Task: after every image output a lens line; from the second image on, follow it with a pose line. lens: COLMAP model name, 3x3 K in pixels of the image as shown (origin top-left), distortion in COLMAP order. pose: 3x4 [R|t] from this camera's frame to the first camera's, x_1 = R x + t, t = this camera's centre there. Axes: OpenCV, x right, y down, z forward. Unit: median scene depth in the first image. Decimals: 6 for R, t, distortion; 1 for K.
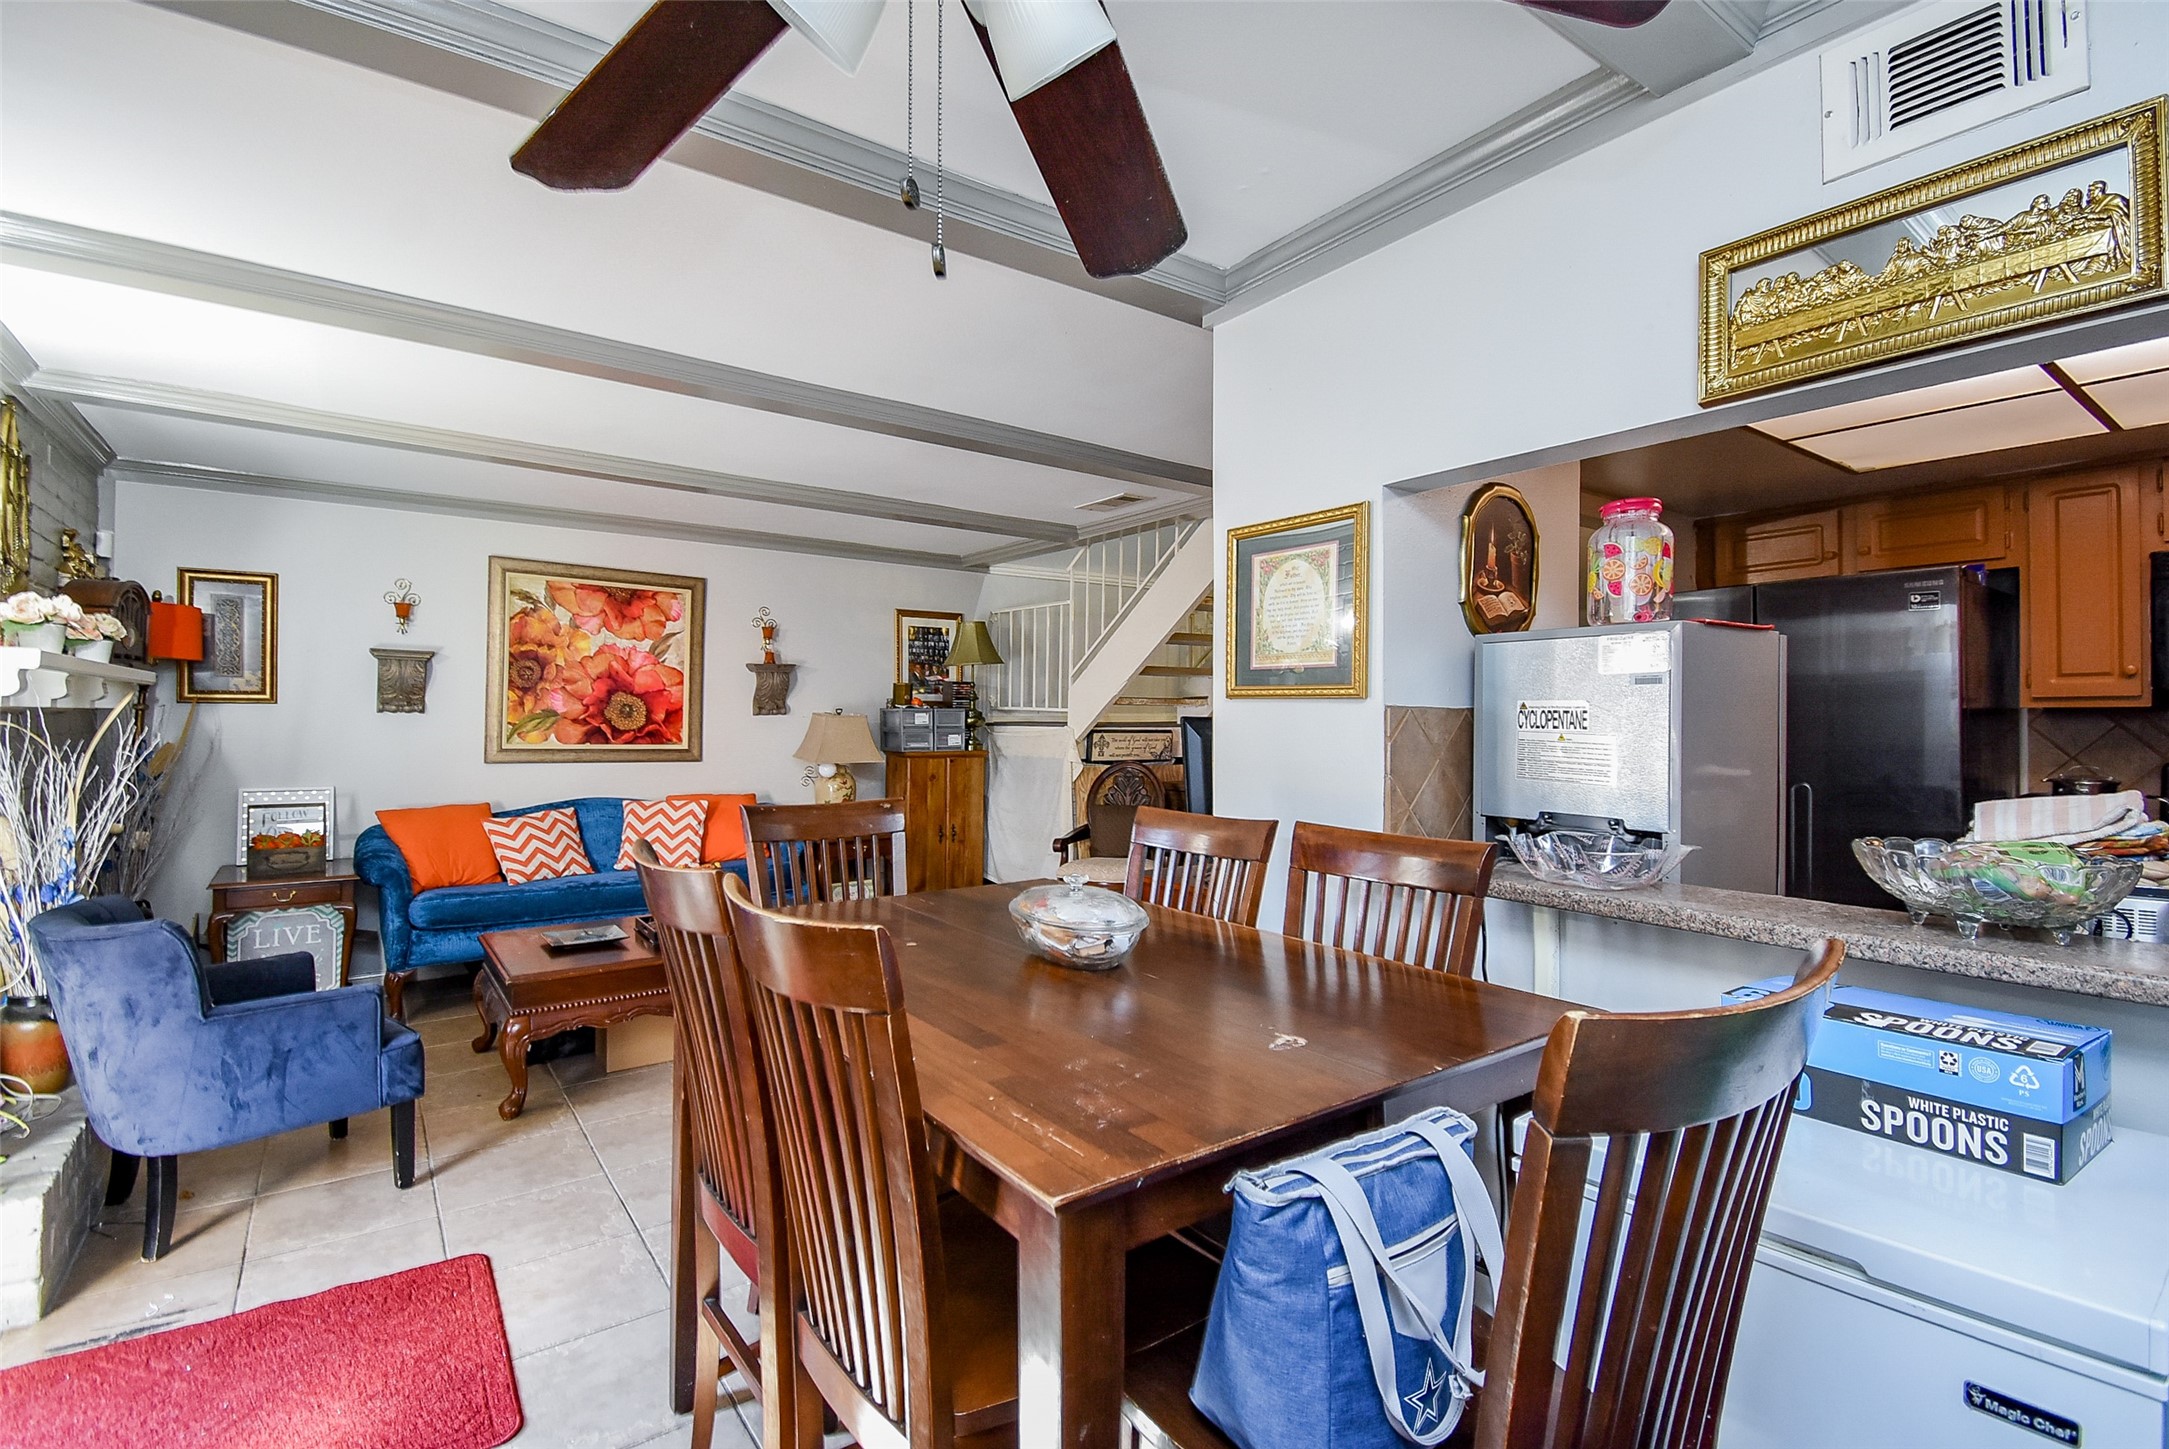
lens RADIAL K [[965.9, 0, 1078.5], [0, 965.9, 717.9], [0, 0, 1]] dist [0.019776, -0.028050]
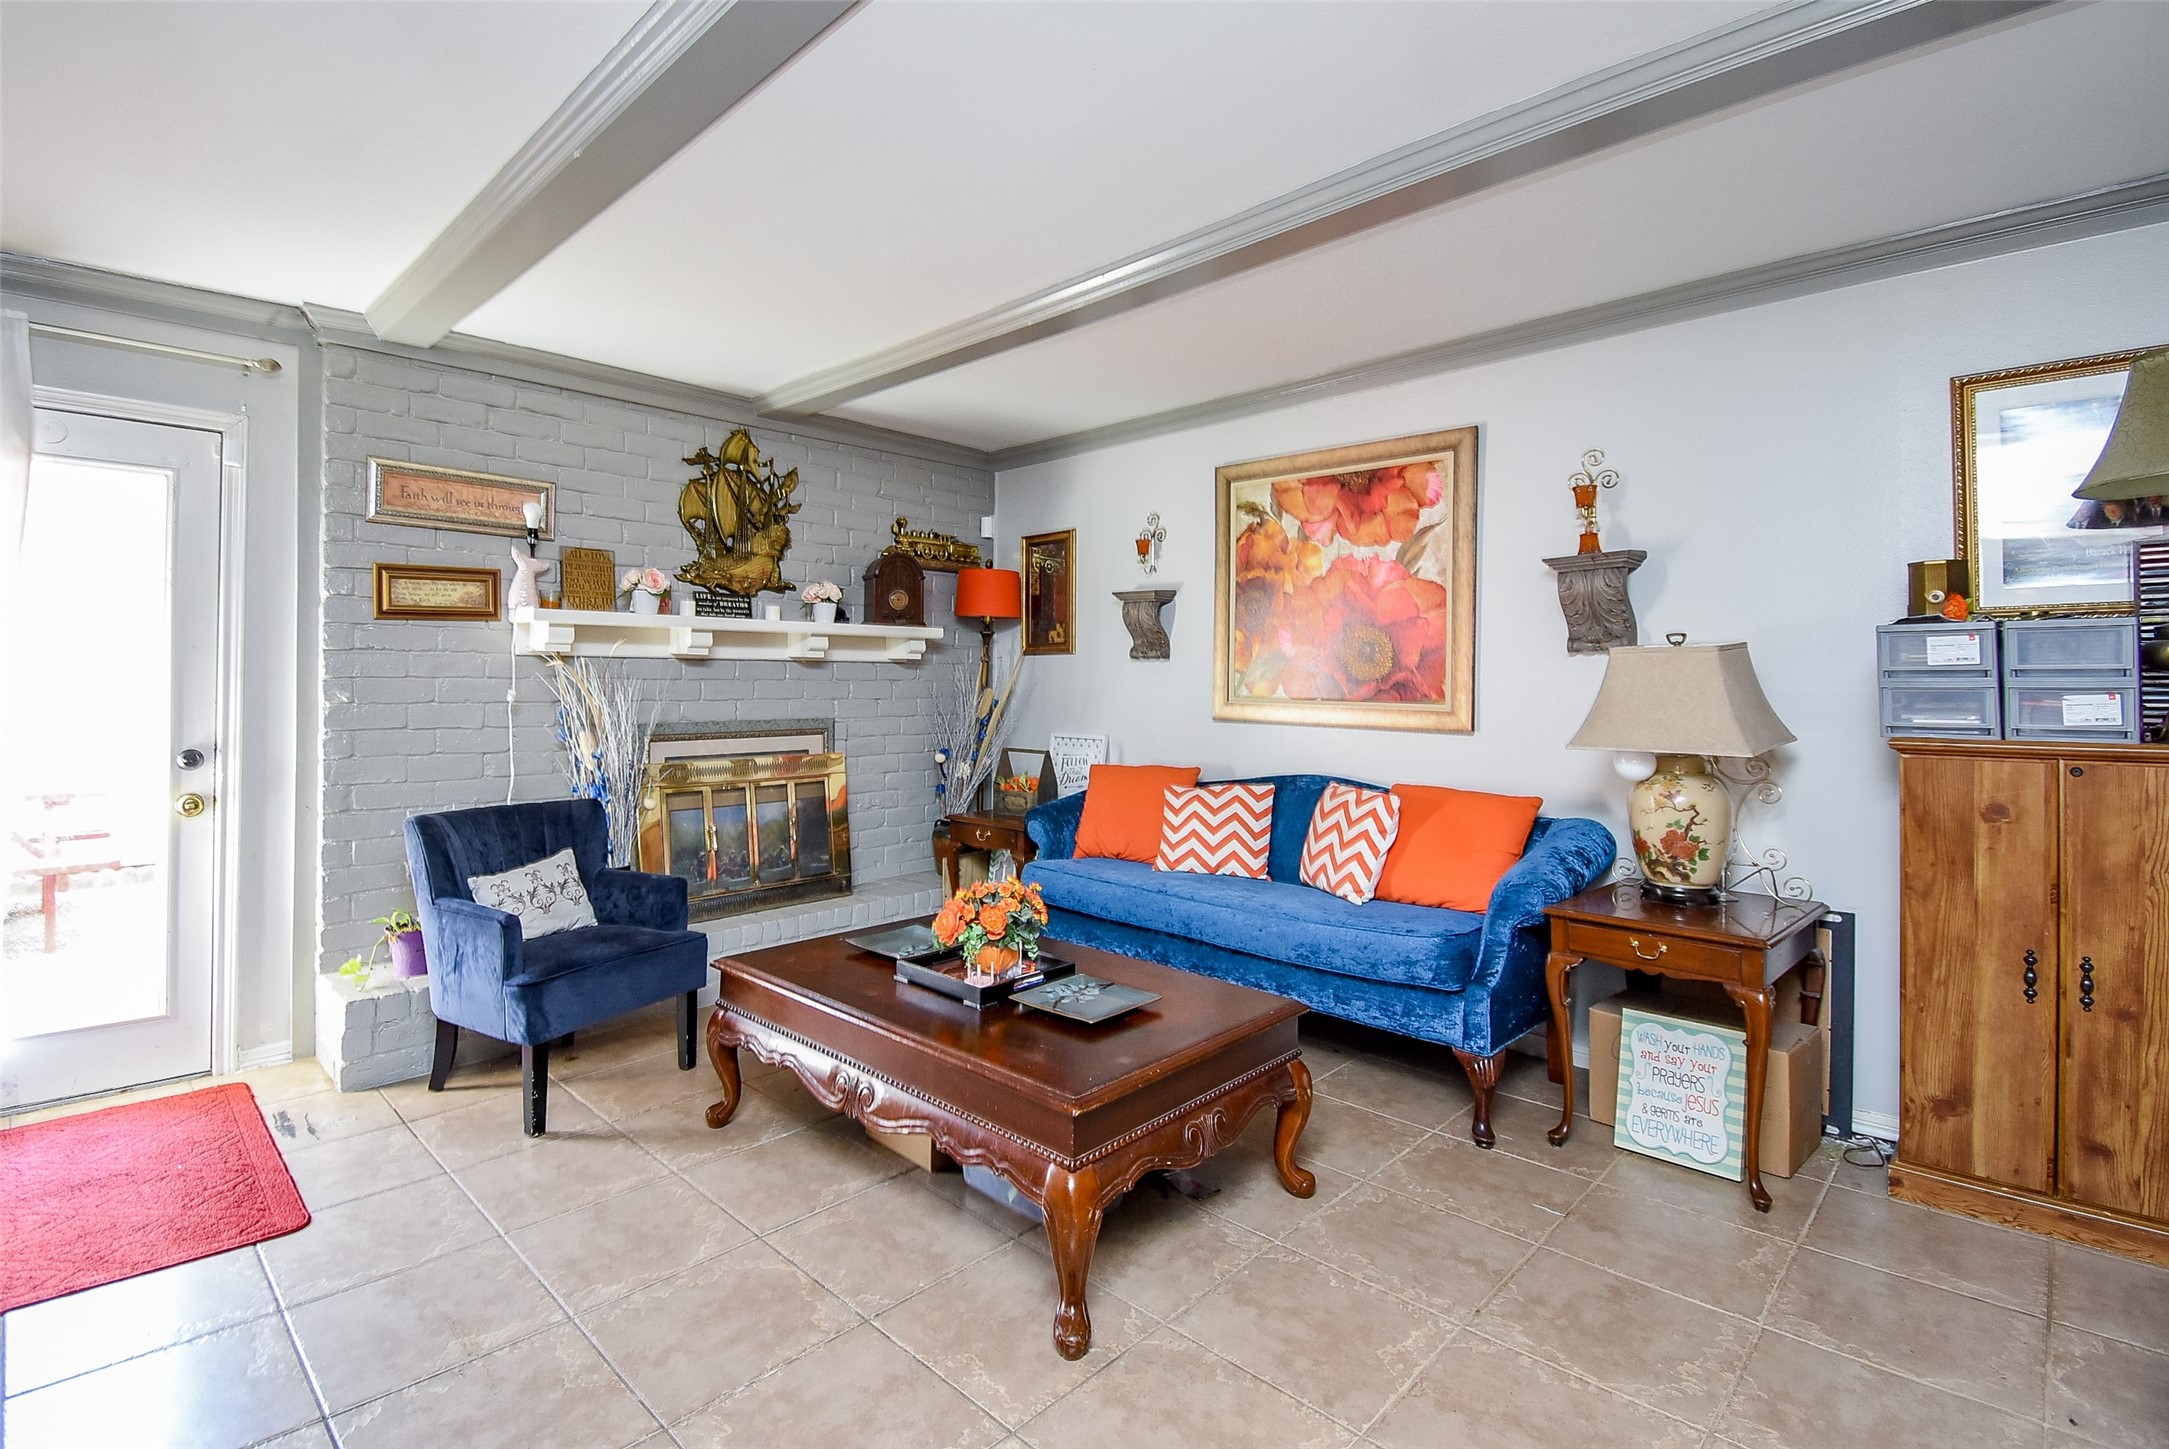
lens RADIAL K [[995.7, 0, 1080.2], [0, 995.7, 681.7], [0, 0, 1]] dist [-0.000659, 0.000001]
pose [[0.152920, -0.007178, -0.988213, 0.193492], [-0.002433, 0.999968, -0.007639, 0.019876], [0.988236, 0.003573, 0.152897, 0.716330]]
